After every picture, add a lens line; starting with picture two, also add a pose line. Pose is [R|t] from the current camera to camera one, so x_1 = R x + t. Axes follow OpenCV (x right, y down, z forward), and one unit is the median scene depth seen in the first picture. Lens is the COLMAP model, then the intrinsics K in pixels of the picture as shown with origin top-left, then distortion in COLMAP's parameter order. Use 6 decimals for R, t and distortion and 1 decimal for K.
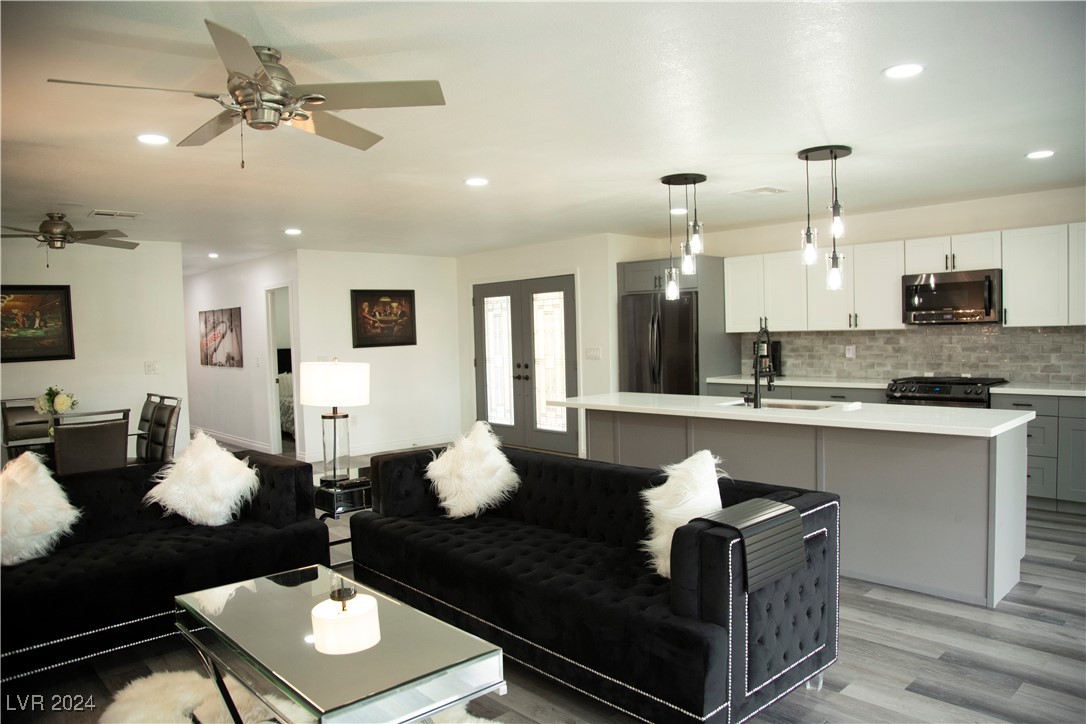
lens RADIAL K [[749.3, 0, 541.3], [0, 749.3, 367.0], [0, 0, 1]] dist [-0.125257, 0.076875]
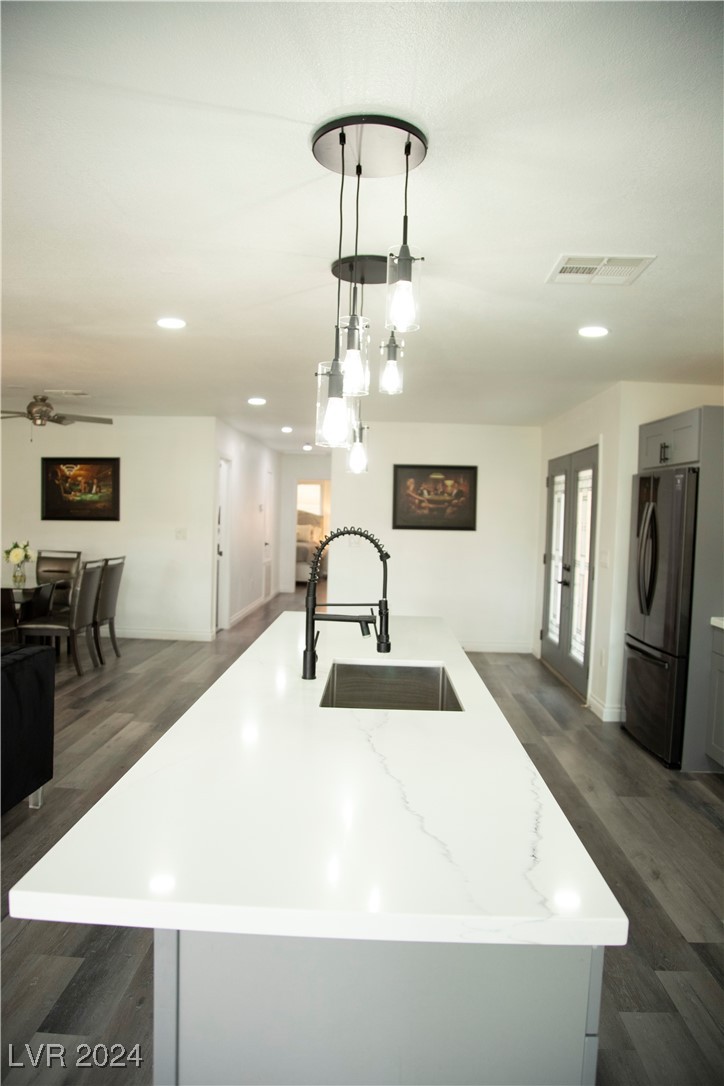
lens RADIAL K [[743.2, 0, 362.0], [0, 743.2, 543.0], [0, 0, 1]] dist [-0.129194, 0.080762]
pose [[0.710179, 0.075194, -0.699994, 0.404772], [-0.080403, 0.996437, 0.025466, -0.033500], [0.699415, 0.038196, 0.713694, 0.388623]]
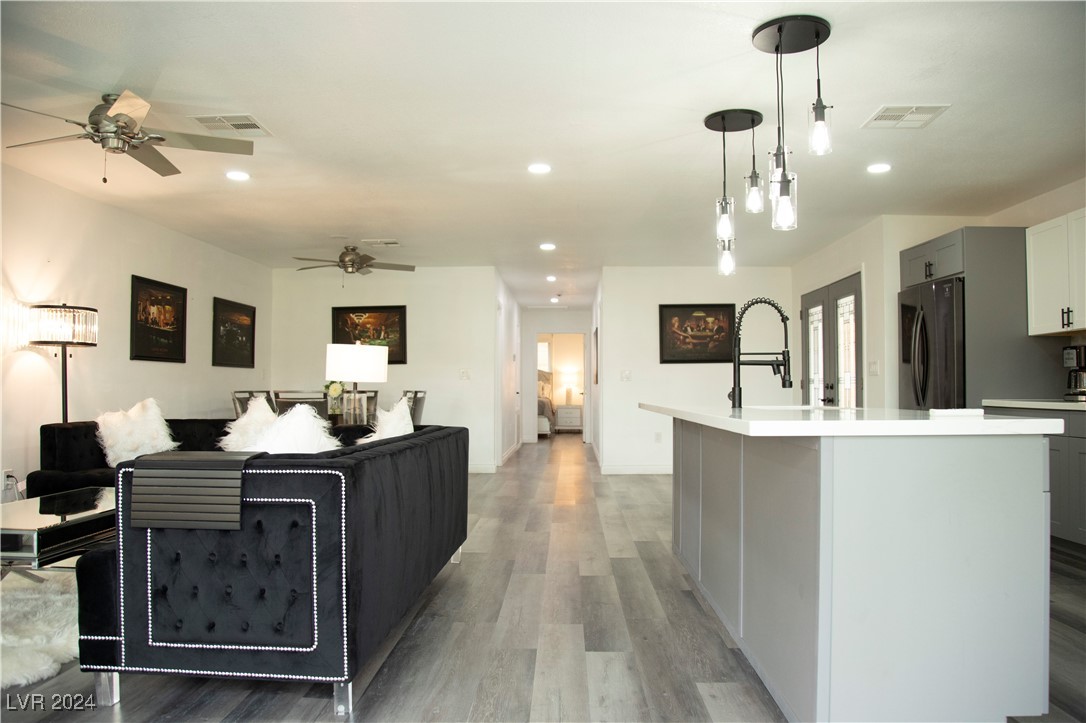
lens RADIAL K [[768.2, 0, 545.4], [0, 768.2, 371.9], [0, 0, 1]] dist [-0.129605, 0.080652]
pose [[0.710488, 0.010600, -0.703630, 0.406090], [-0.050410, 0.998084, -0.035865, 0.033812], [0.701902, 0.060951, 0.709661, 0.205451]]
